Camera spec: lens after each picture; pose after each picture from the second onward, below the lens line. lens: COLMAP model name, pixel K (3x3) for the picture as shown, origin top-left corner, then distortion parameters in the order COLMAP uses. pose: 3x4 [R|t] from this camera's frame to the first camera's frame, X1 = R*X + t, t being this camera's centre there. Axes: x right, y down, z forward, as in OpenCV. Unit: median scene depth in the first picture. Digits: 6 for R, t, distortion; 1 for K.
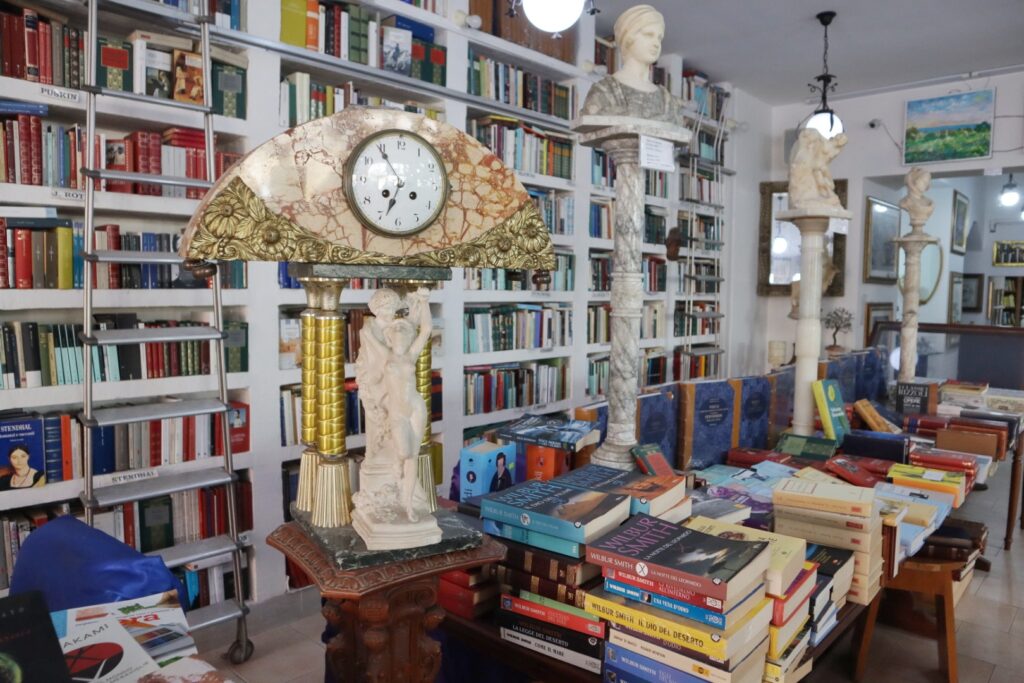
lens RADIAL K [[710.1, 0, 512.7], [0, 710.1, 347.5], [0, 0, 1]] dist [-0.121273, 0.078009]
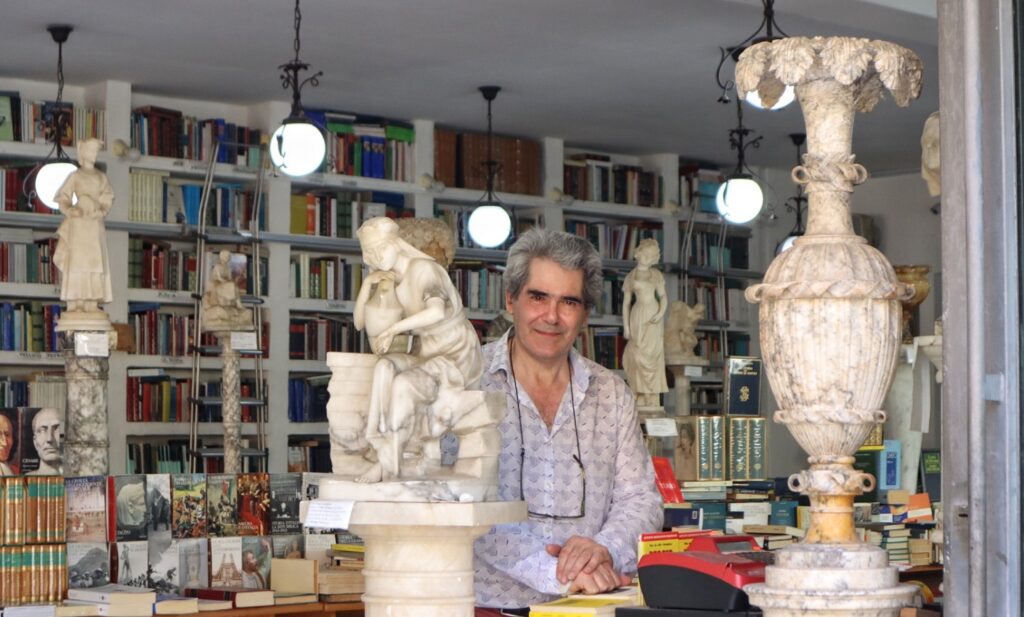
lens RADIAL K [[2254.3, 0, 444.4], [0, 2254.3, 232.6], [0, 0, 1]] dist [-0.055763, 0.000000]
pose [[0.997930, -0.018726, -0.061529, 0.180491], [0.007827, 0.984923, -0.172815, 0.244744], [0.063837, 0.171975, 0.983031, -2.624561]]
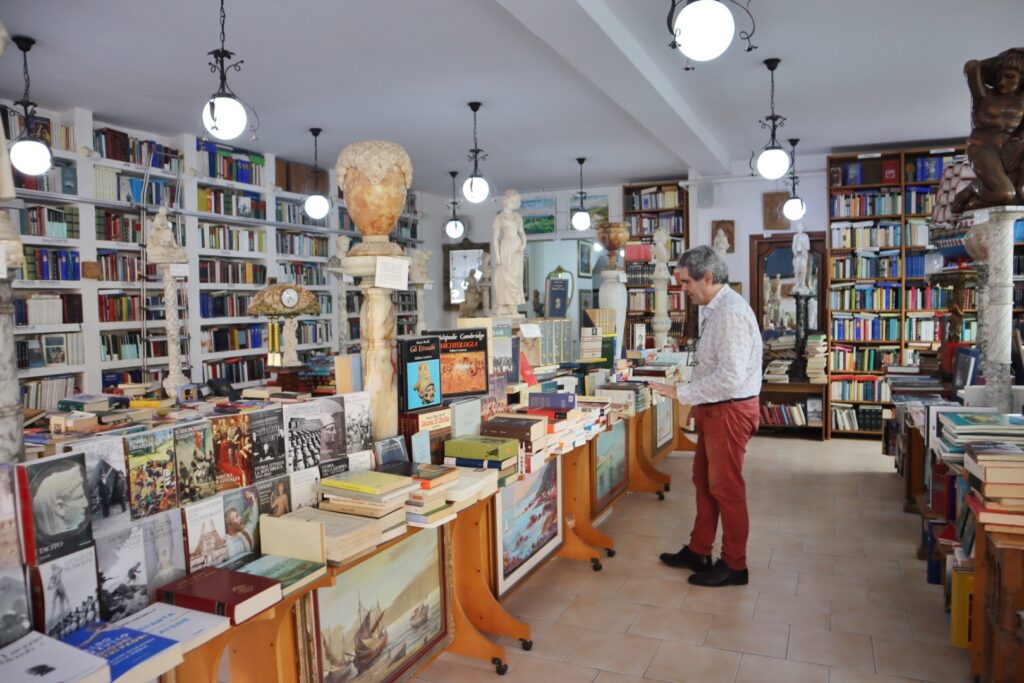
lens RADIAL K [[710.1, 0, 510.9], [0, 710.1, 337.0], [0, 0, 1]] dist [-0.121273, 0.078009]
pose [[0.948955, -0.045369, 0.312133, -0.068616], [0.056297, 0.998073, -0.026085, 0.079570], [-0.310348, 0.042326, 0.949680, -1.242986]]
